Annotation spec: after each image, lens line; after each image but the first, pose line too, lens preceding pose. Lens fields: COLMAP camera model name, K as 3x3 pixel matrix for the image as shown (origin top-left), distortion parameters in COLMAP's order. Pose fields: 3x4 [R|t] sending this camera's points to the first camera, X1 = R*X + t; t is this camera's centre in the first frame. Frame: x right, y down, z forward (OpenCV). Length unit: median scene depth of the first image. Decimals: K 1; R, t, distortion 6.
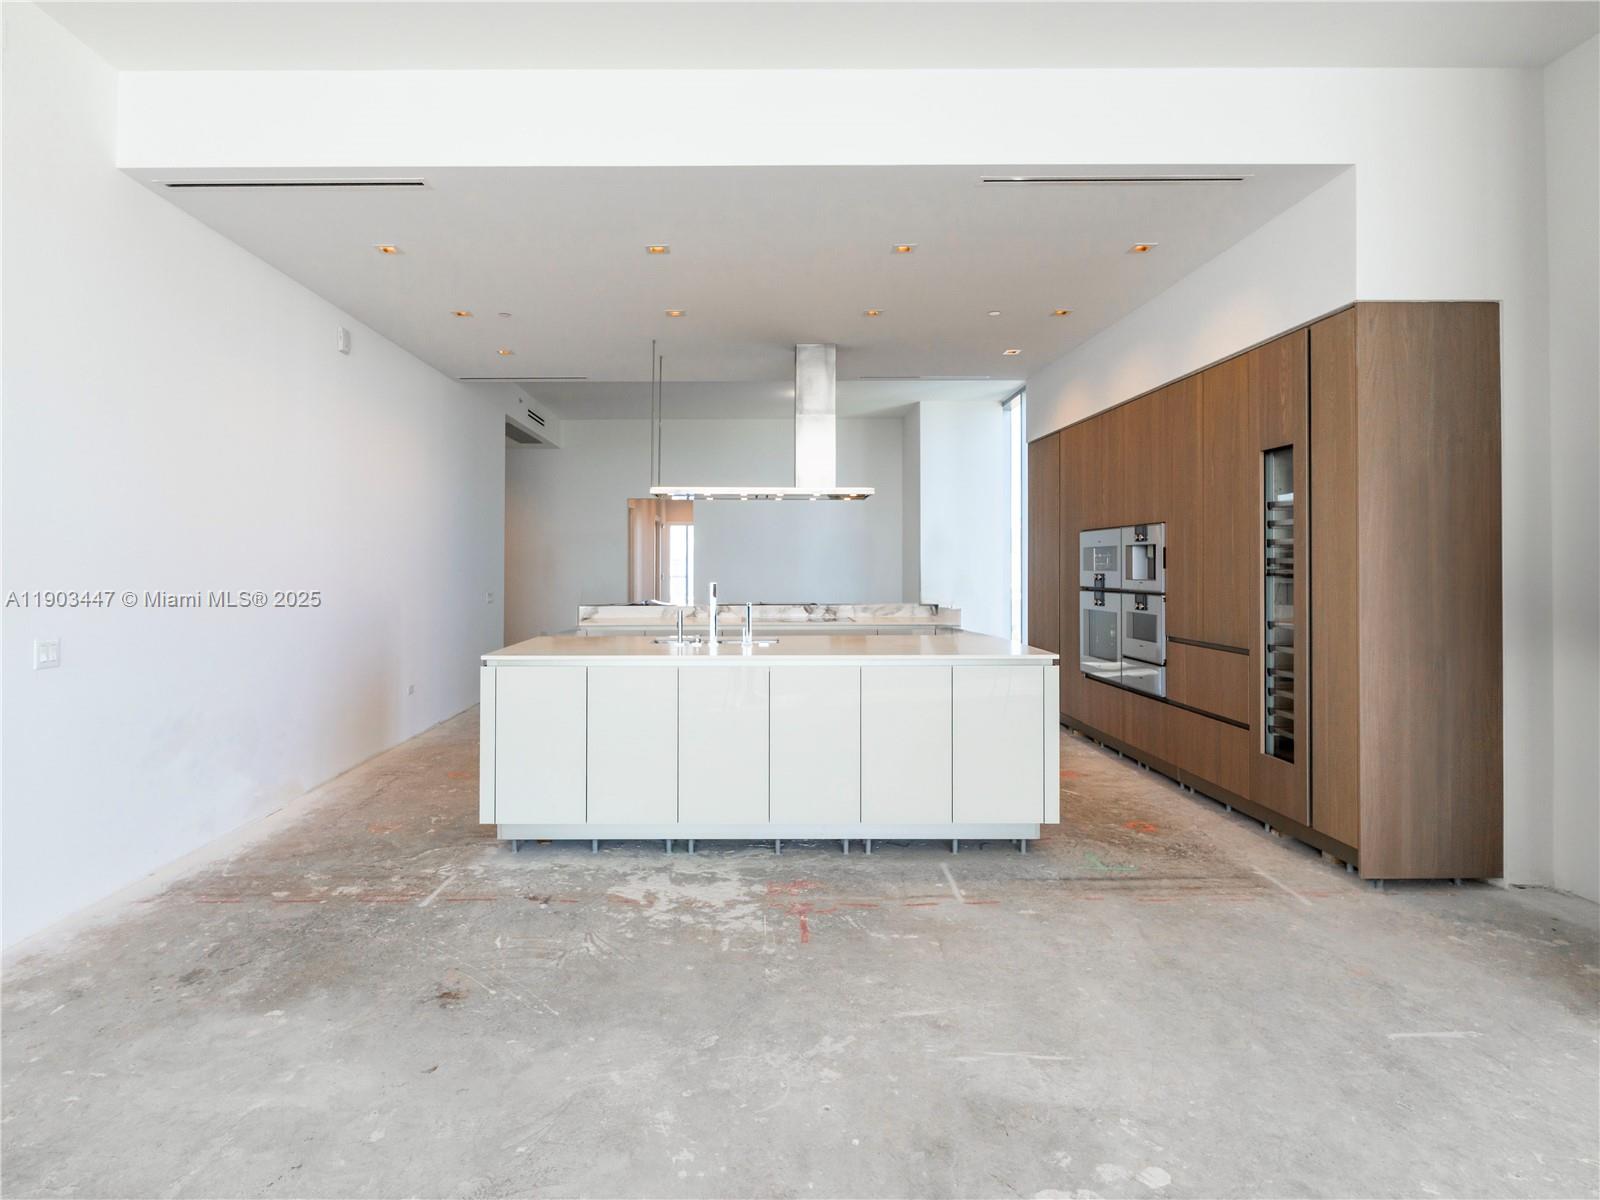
lens RADIAL K [[837.3, 0, 800.0], [0, 837.3, 600.0], [0, 0, 1]] dist [-0.004205, 0.001745]
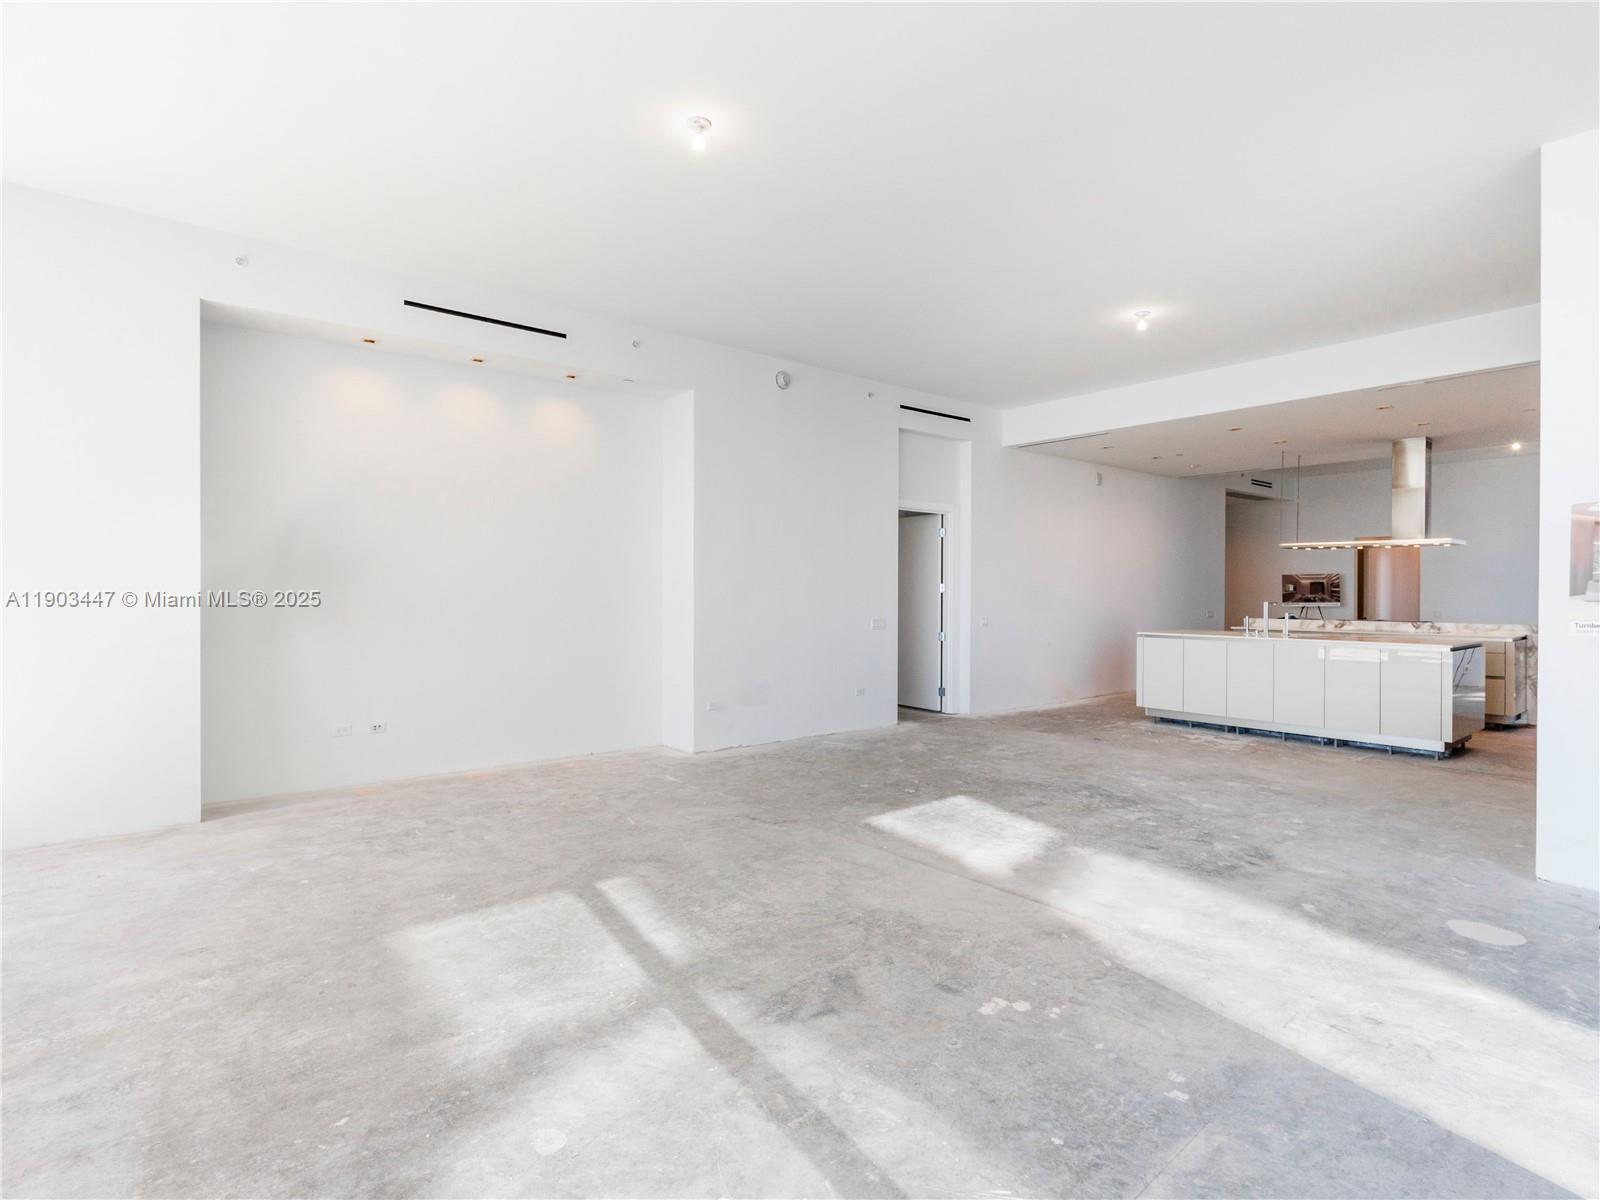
lens RADIAL K [[837.3, 0, 800.0], [0, 837.3, 600.0], [0, 0, 1]] dist [-0.004205, 0.001745]
pose [[0.613777, 0.012896, -0.789374, 0.576660], [-0.048189, 0.998614, -0.021155, 0.057629], [0.788008, 0.051024, 0.613548, -0.755805]]
